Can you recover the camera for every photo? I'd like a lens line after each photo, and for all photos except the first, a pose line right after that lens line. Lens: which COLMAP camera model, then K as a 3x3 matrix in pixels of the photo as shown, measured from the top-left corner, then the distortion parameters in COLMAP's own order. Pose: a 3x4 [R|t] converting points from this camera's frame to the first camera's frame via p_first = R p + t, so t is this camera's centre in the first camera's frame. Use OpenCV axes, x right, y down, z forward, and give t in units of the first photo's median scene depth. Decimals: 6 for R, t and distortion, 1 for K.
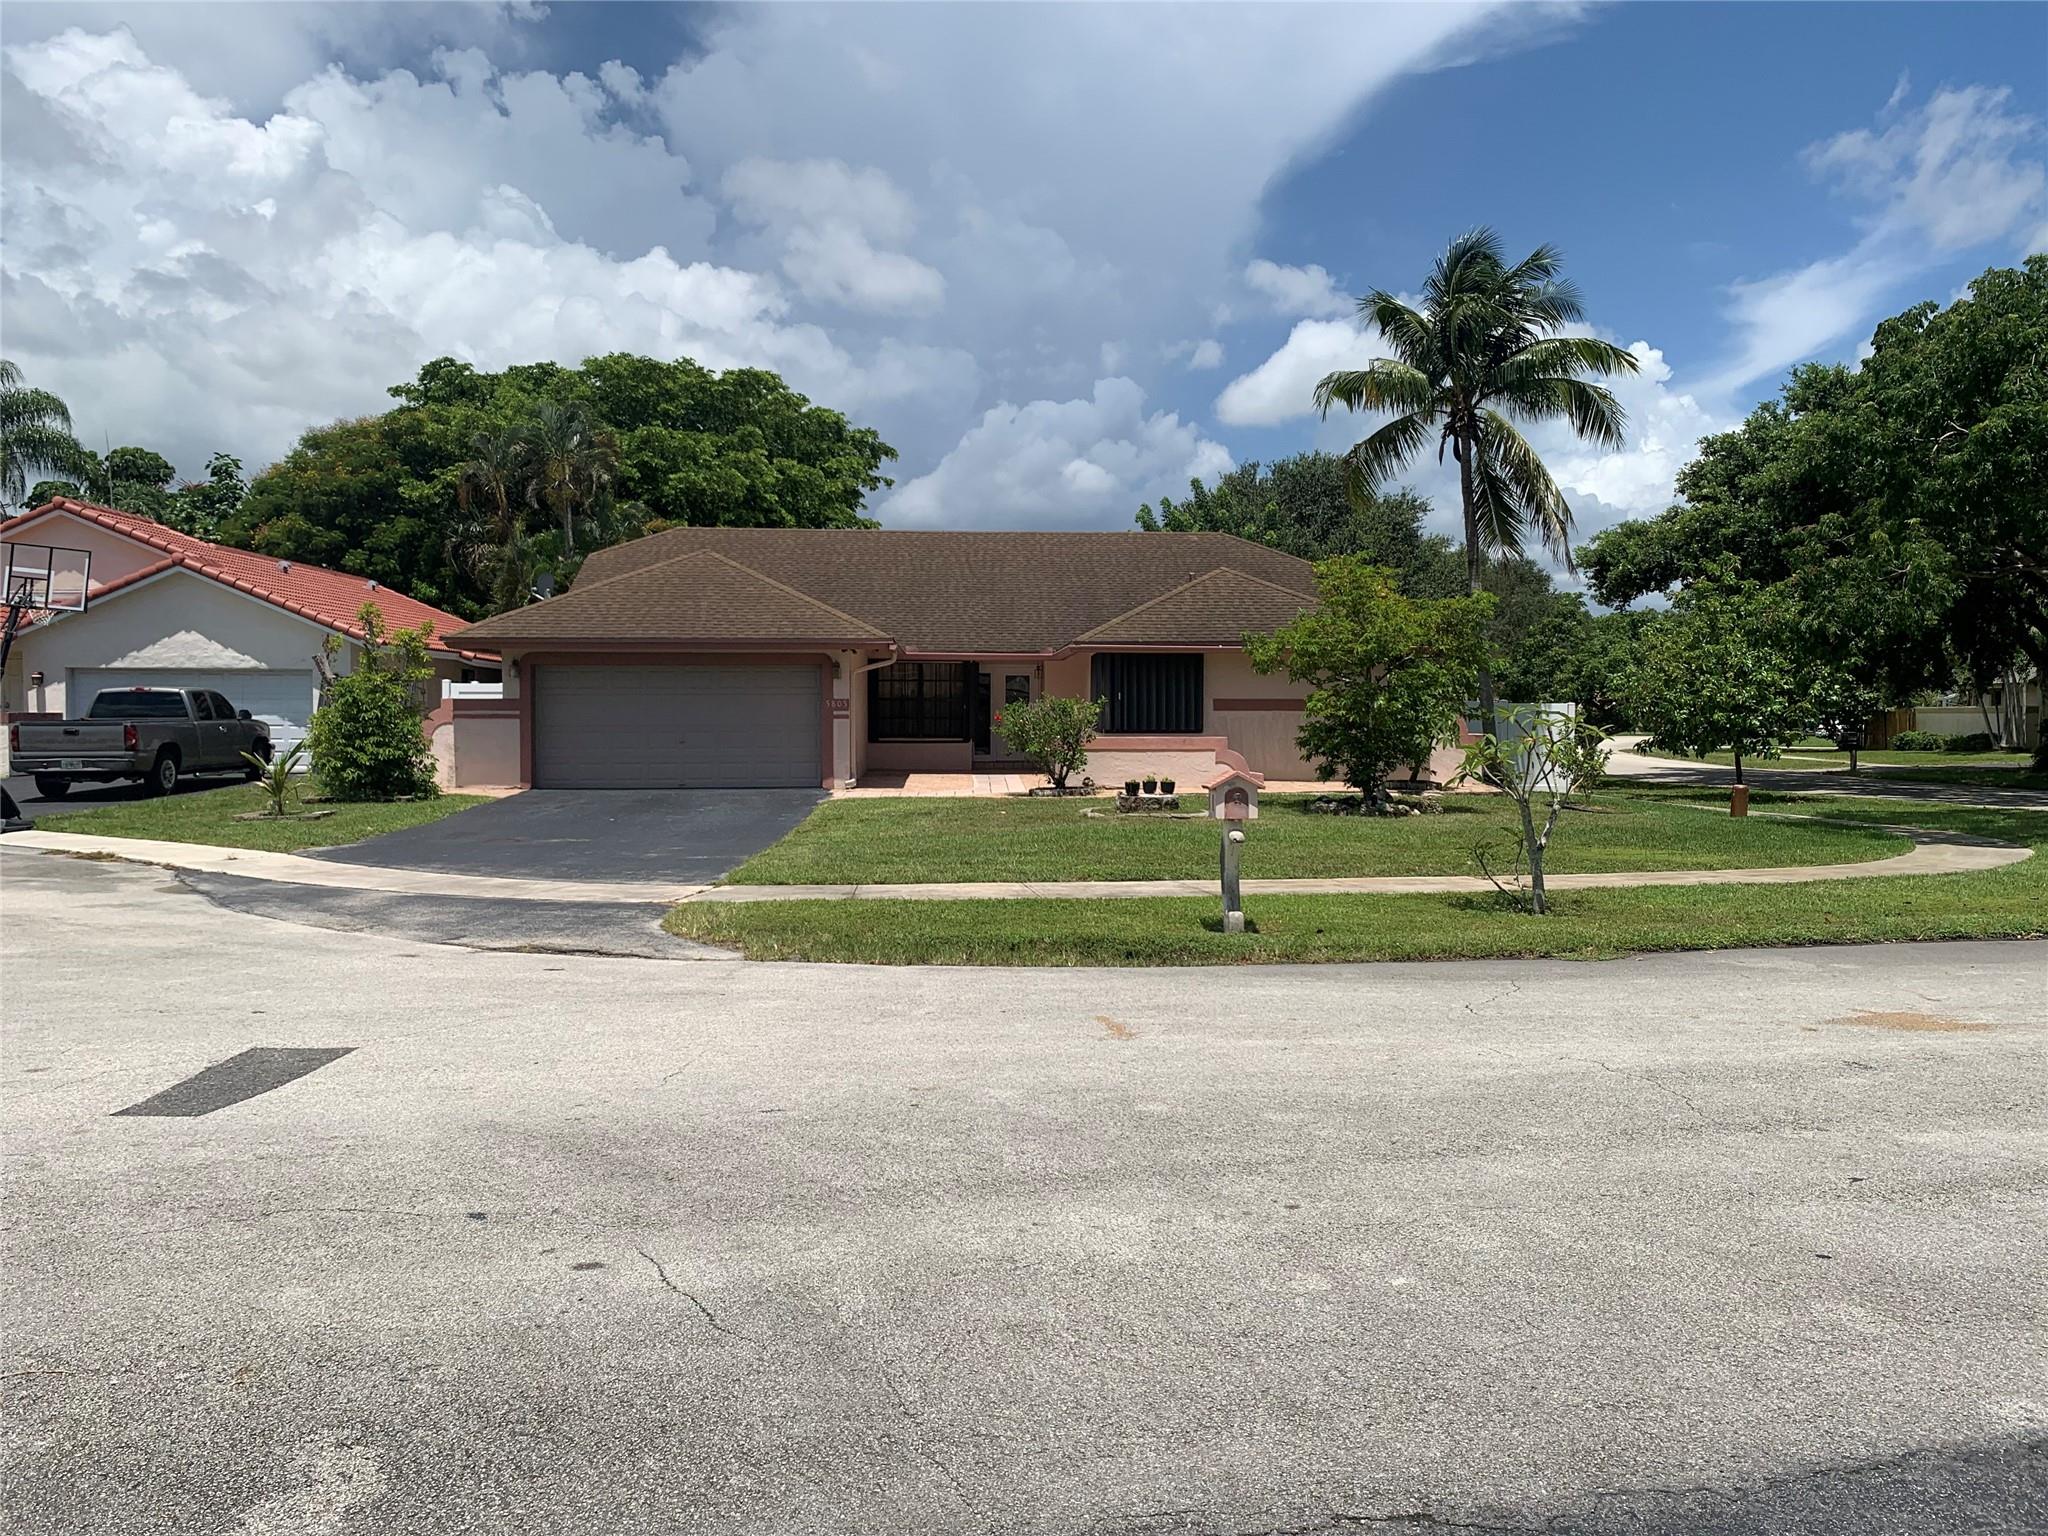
lens RADIAL K [[1558.2, 0, 1024.9], [0, 1558.2, 774.3], [0, 0, 1]] dist [0.059418, -0.061573]
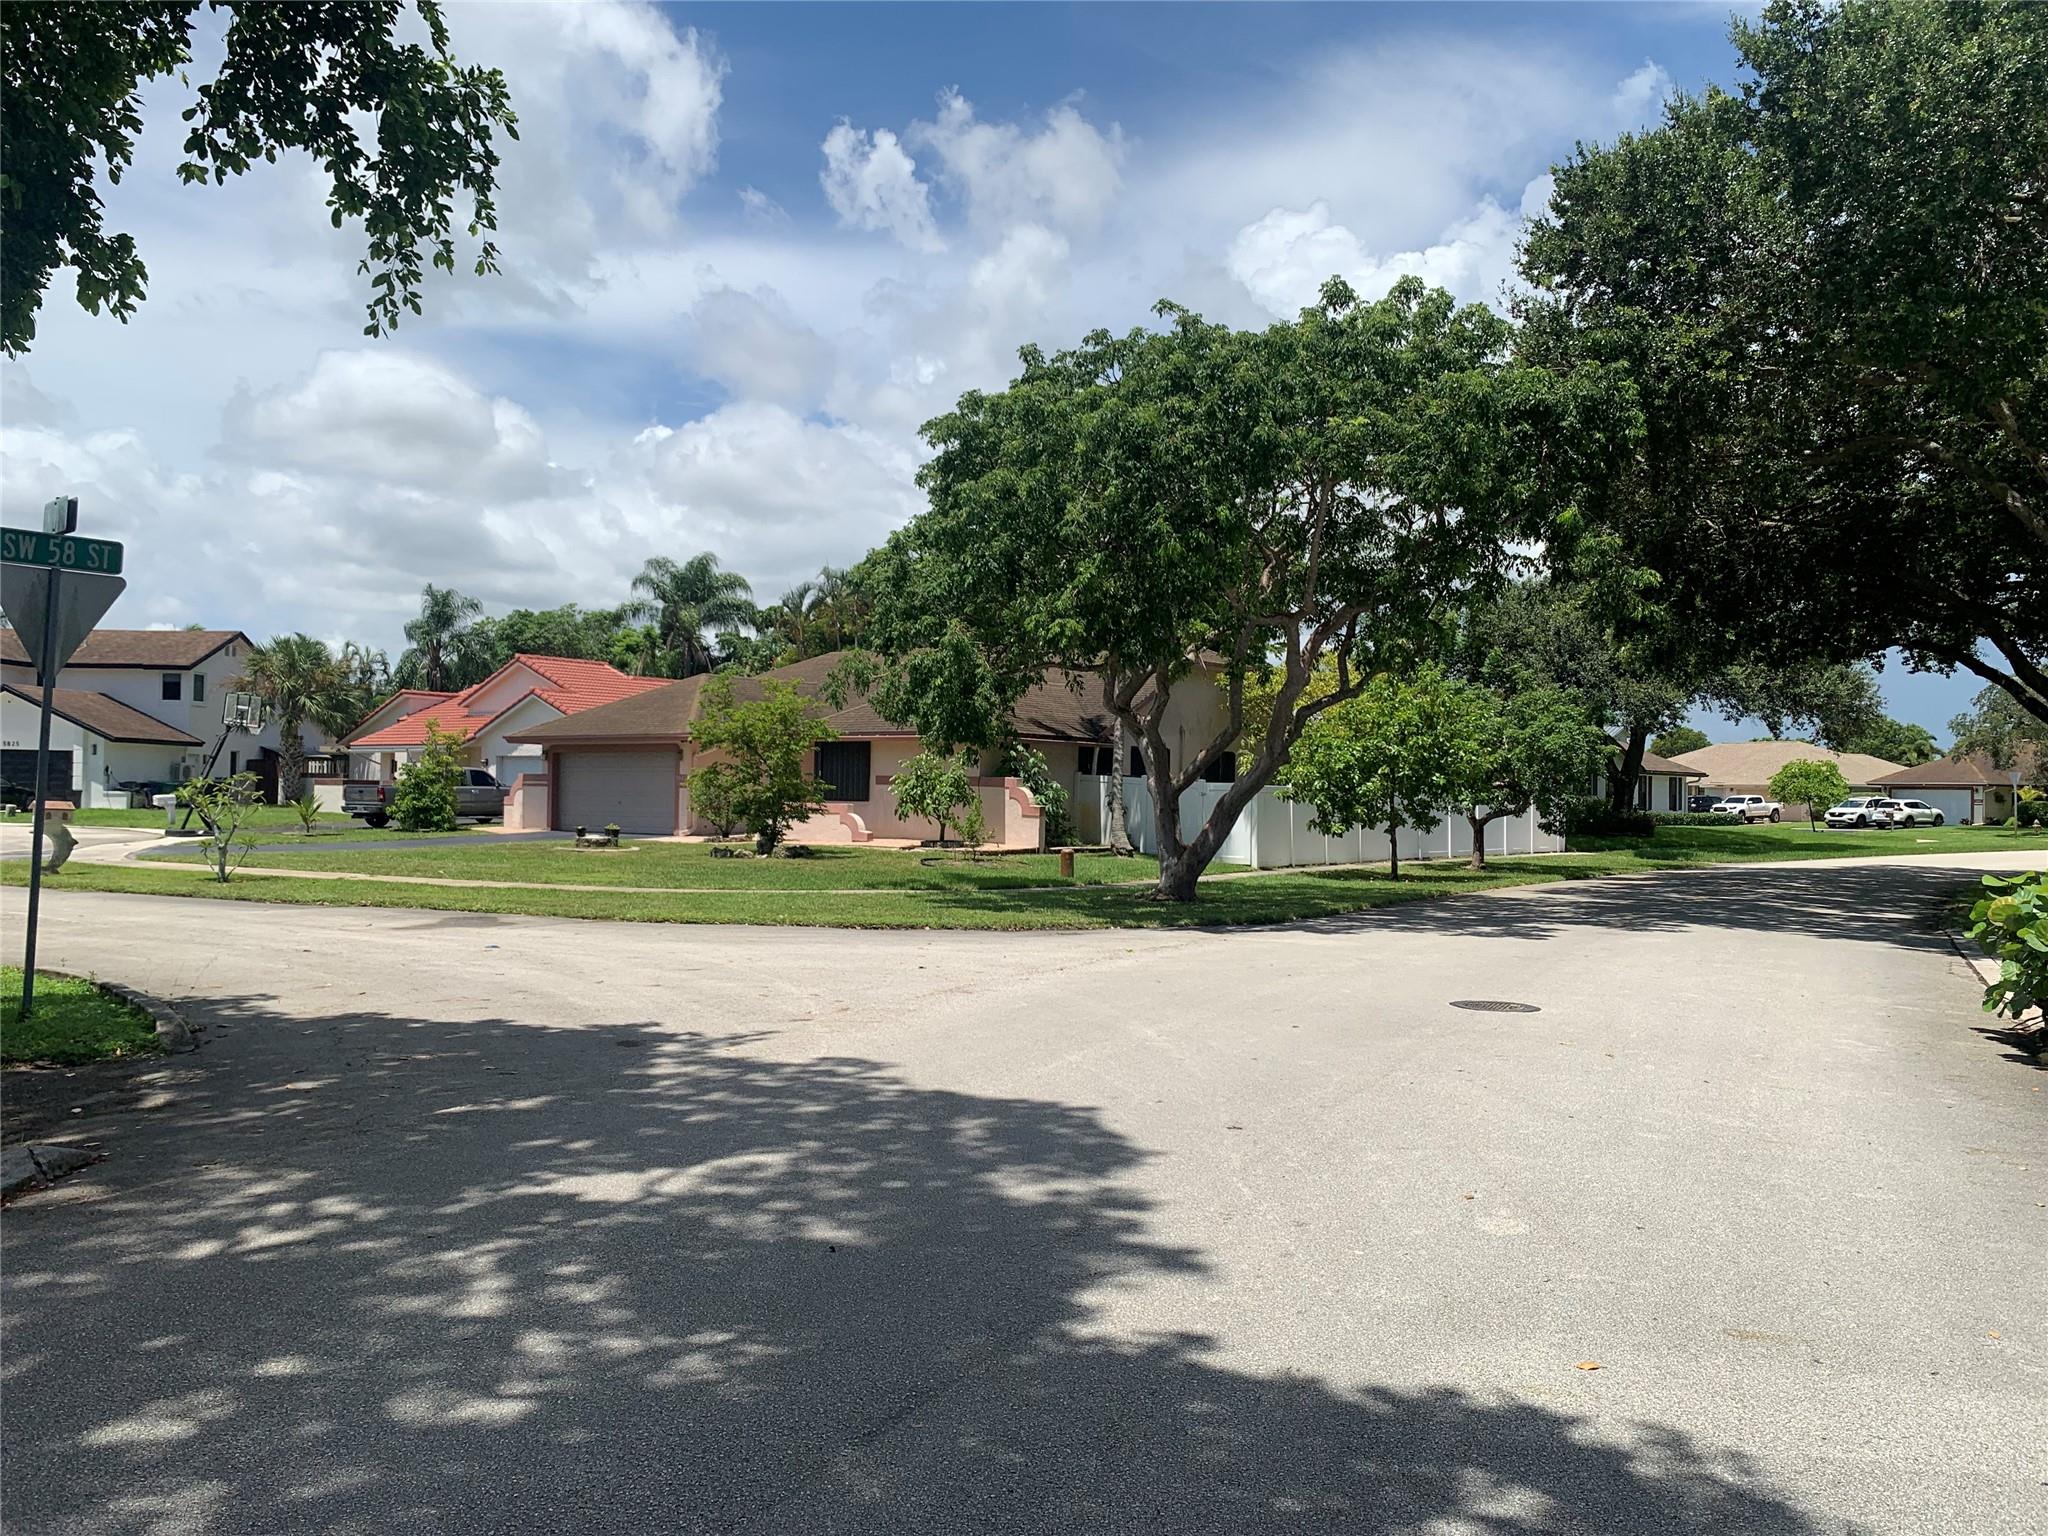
lens RADIAL K [[1558.2, 0, 1034.2], [0, 1558.2, 767.6], [0, 0, 1]] dist [0.059418, -0.061573]
pose [[0.777353, -0.000643, -0.629064, 1.035296], [-0.036979, 0.998223, -0.046717, 0.000708], [0.627977, 0.059578, 0.775948, 0.076699]]
